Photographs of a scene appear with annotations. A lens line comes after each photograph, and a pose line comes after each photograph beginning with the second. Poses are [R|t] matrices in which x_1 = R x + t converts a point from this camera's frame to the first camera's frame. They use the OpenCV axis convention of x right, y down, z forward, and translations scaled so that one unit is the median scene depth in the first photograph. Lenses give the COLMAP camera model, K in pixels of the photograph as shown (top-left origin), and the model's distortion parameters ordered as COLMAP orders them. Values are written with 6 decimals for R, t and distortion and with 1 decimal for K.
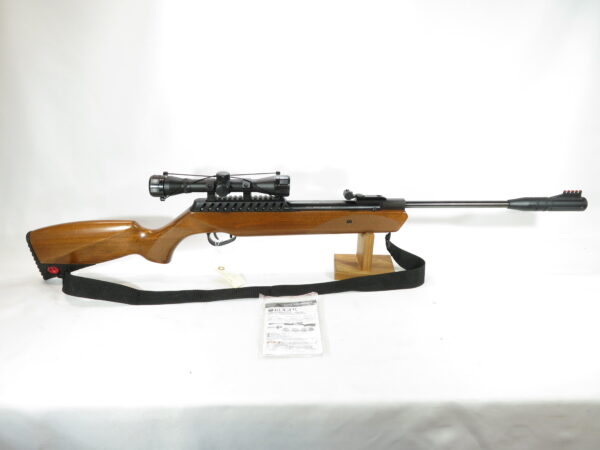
lens RADIAL K [[460.7, 0, 300.7], [0, 460.7, 225.7], [0, 0, 1]] dist [0.012845, -0.012749]
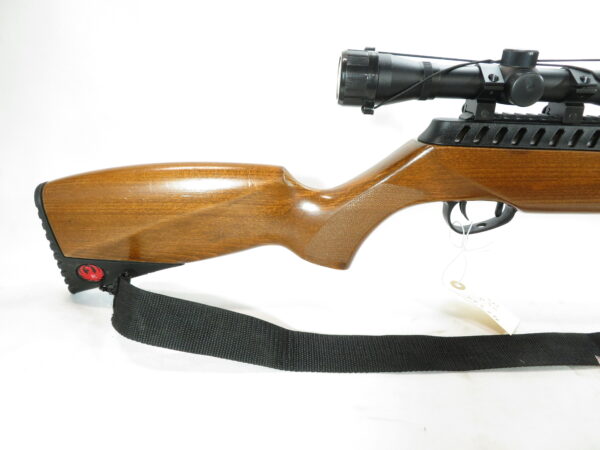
lens RADIAL K [[460.7, 0, 296.2], [0, 460.7, 224.0], [0, 0, 1]] dist [0.012845, -0.012749]
pose [[0.998363, 0.038663, -0.042140, -0.329117], [-0.039050, 0.999202, -0.008400, 0.045948], [0.041781, 0.010031, 0.999076, 0.575836]]
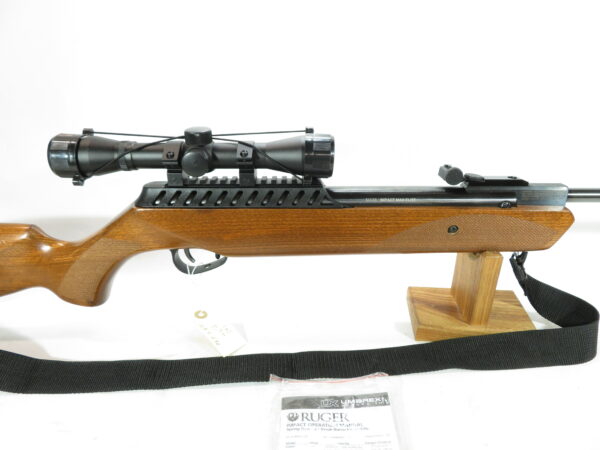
lens RADIAL K [[460.7, 0, 299.5], [0, 460.7, 228.4], [0, 0, 1]] dist [0.012845, -0.012749]
pose [[0.998721, 0.006698, -0.050117, -0.033790], [-0.007035, 0.999954, -0.006536, -0.005264], [0.050071, 0.006880, 0.998722, 0.494747]]
